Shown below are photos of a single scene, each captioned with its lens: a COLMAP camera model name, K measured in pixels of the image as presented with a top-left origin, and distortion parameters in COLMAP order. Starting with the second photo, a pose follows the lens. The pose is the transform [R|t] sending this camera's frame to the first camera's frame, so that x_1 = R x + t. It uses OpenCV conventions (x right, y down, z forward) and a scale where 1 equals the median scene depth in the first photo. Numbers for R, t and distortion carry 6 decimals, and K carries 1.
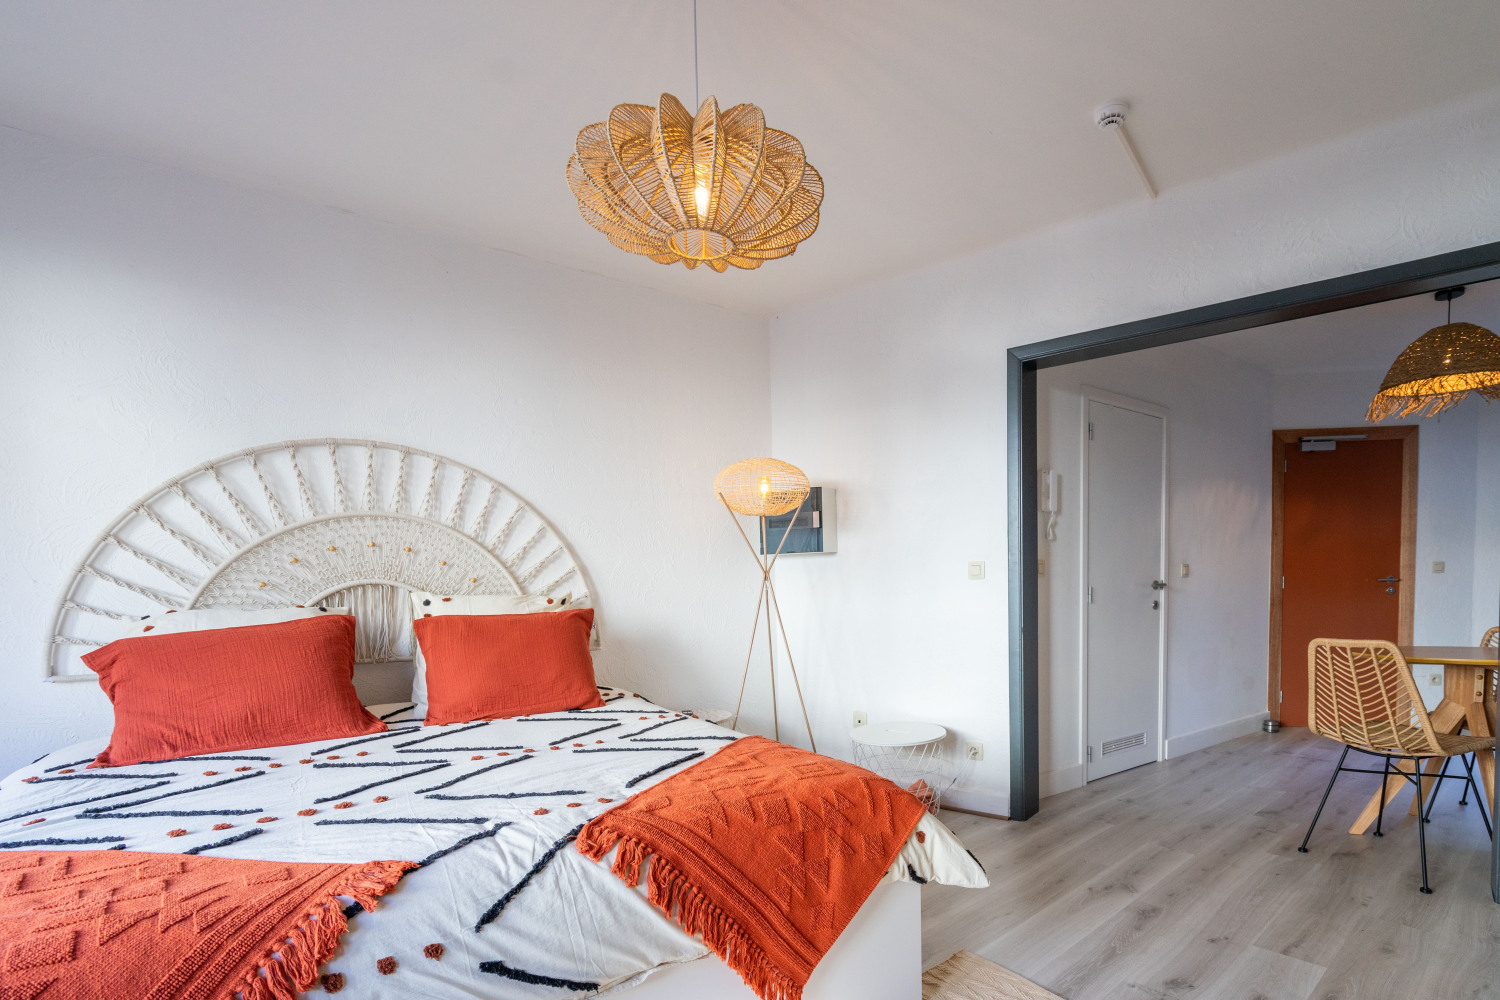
lens RADIAL K [[738.3, 0, 751.1], [0, 738.3, 591.0], [0, 0, 1]] dist [-0.002893, 0.000200]
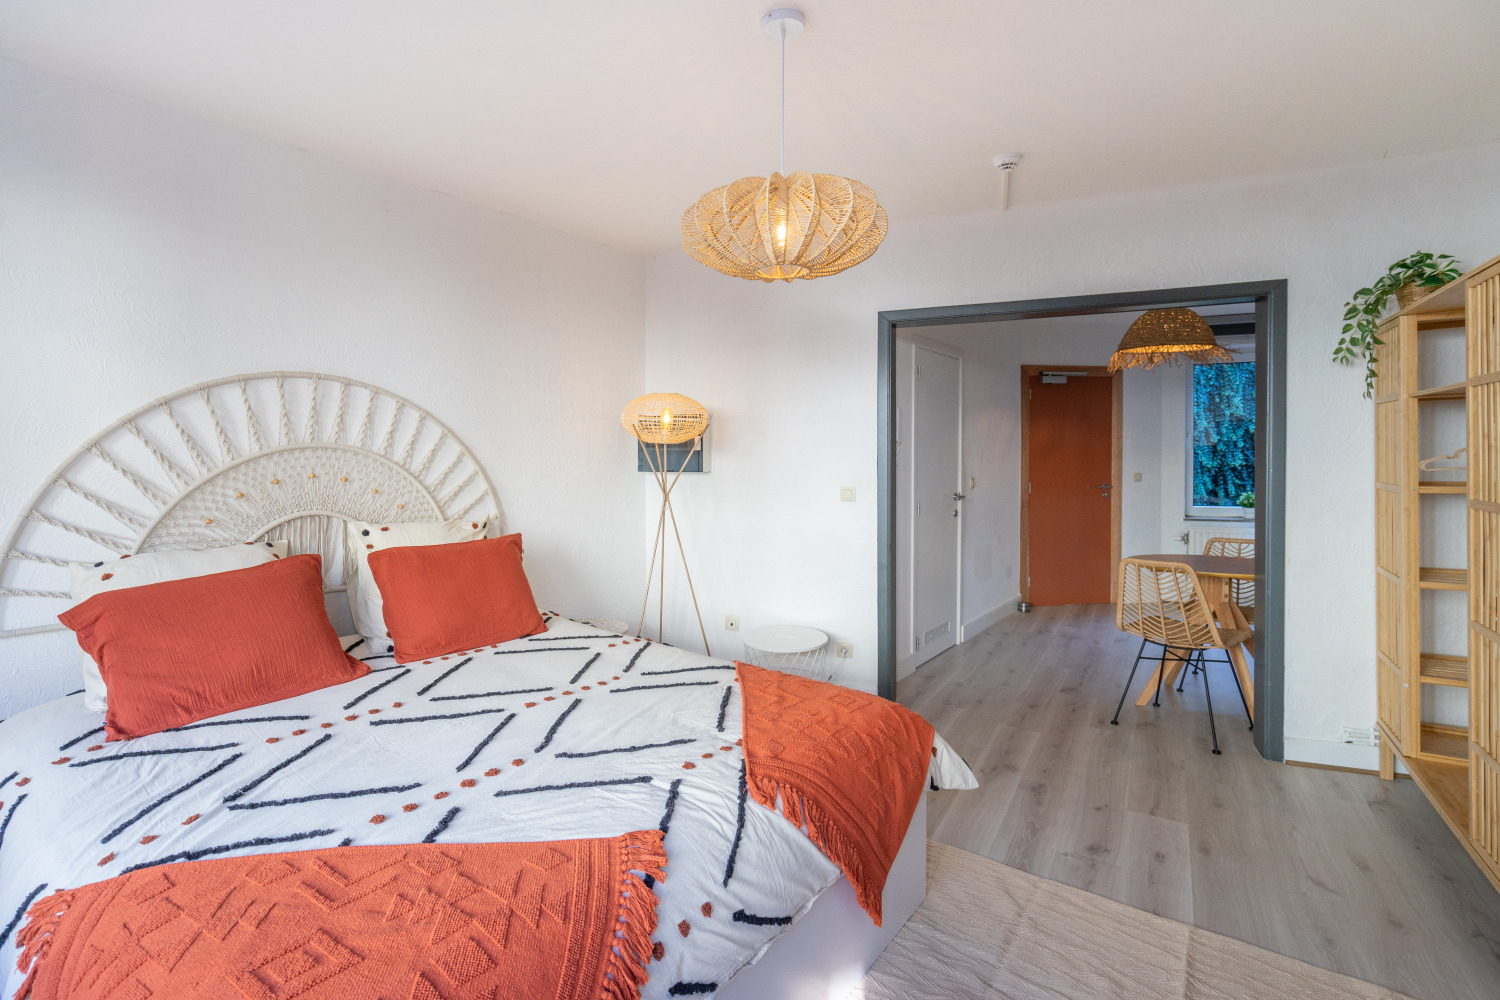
lens RADIAL K [[696.1, 0, 694.4], [0, 696.1, 449.3], [0, 0, 1]] dist [-0.003208, -0.000324]
pose [[0.976184, 0.014657, 0.216448, -0.233894], [-0.004870, 0.998944, -0.045681, -0.064509], [-0.216889, 0.043539, 0.975225, -0.035665]]
